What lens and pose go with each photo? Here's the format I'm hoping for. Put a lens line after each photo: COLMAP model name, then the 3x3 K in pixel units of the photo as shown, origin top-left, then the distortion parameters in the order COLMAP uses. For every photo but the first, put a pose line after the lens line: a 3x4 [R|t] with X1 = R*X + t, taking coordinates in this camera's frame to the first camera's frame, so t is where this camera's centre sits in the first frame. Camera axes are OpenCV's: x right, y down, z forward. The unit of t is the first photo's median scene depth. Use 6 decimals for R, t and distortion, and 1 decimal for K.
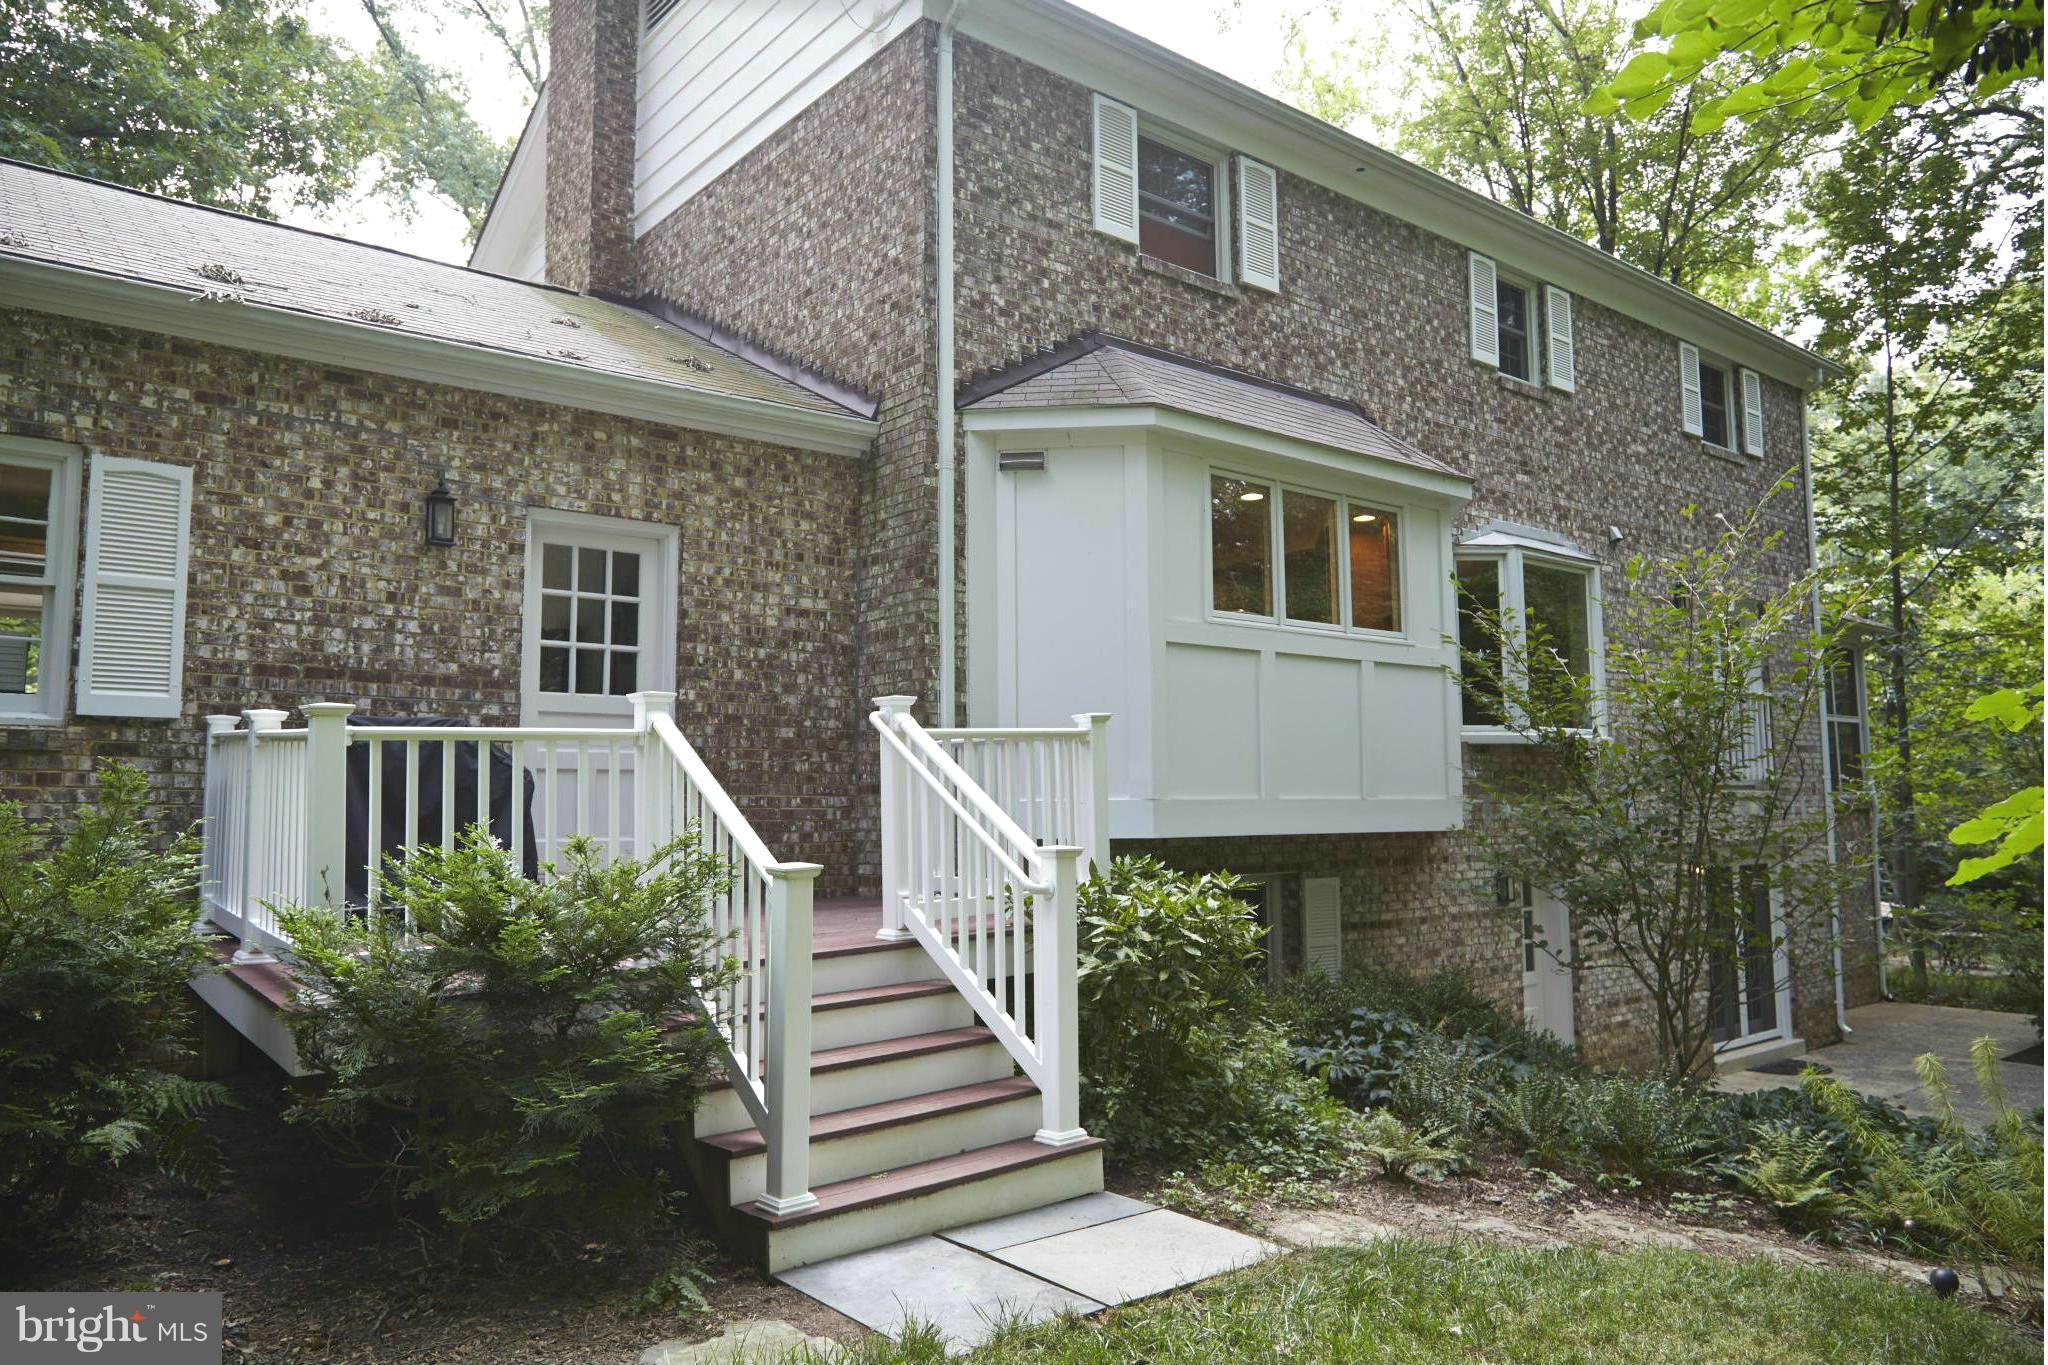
lens RADIAL K [[1358.7, 0, 1018.7], [0, 1358.7, 681.4], [0, 0, 1]] dist [-0.029017, 0.007525]
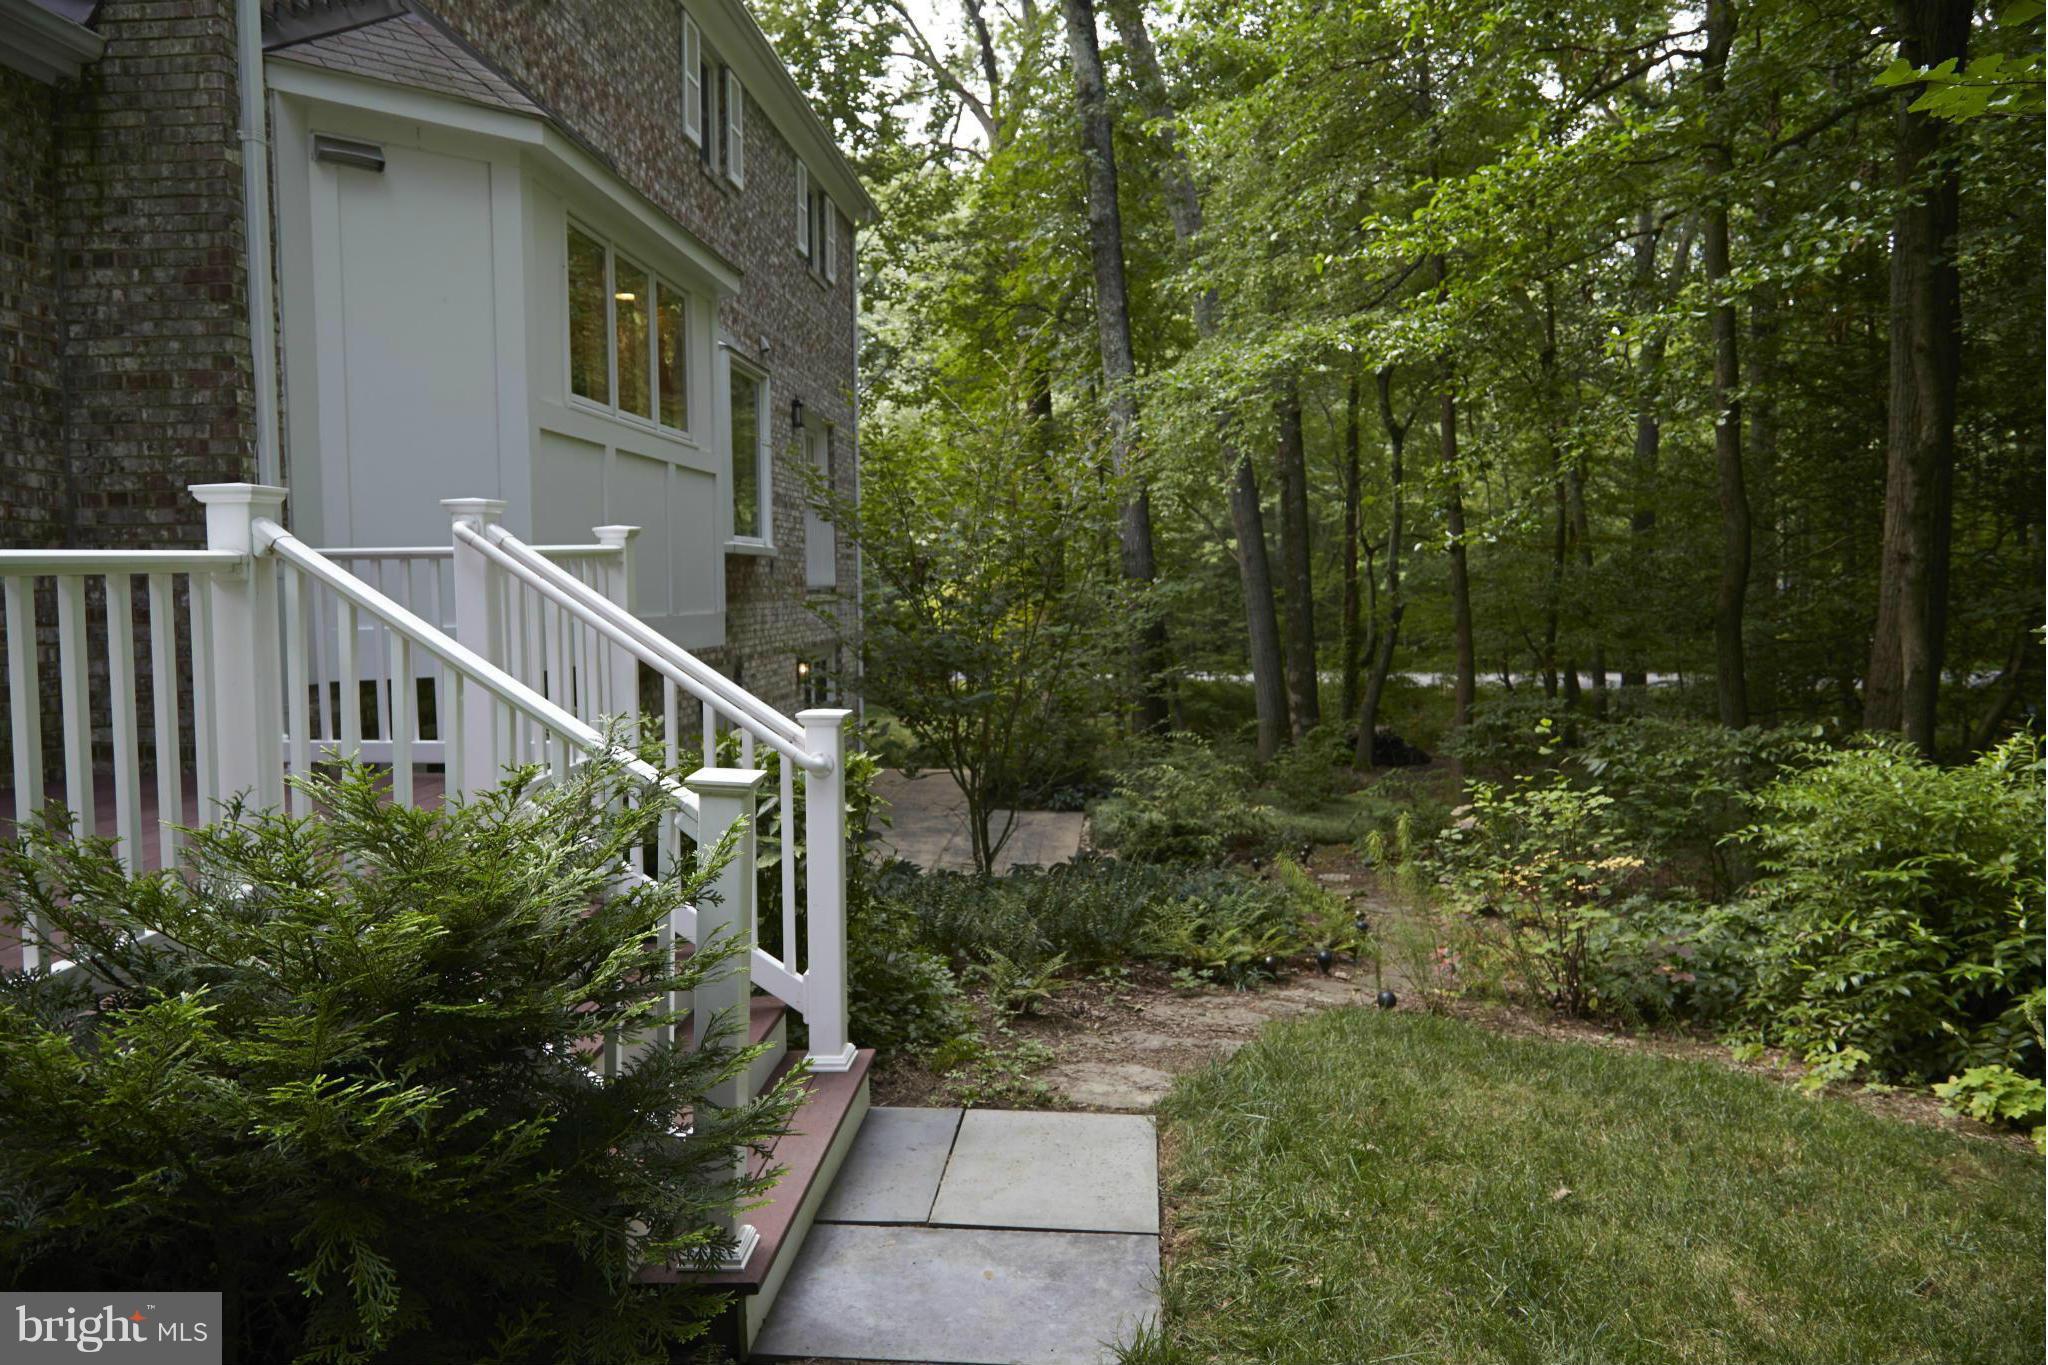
lens RADIAL K [[1358.7, 0, 1029.6], [0, 1358.7, 682.6], [0, 0, 1]] dist [-0.029017, 0.007525]
pose [[0.679117, -0.047251, 0.732508, -0.287891], [-0.069248, 0.989351, 0.128019, -0.002996], [-0.730756, -0.137665, 0.668613, 0.234665]]
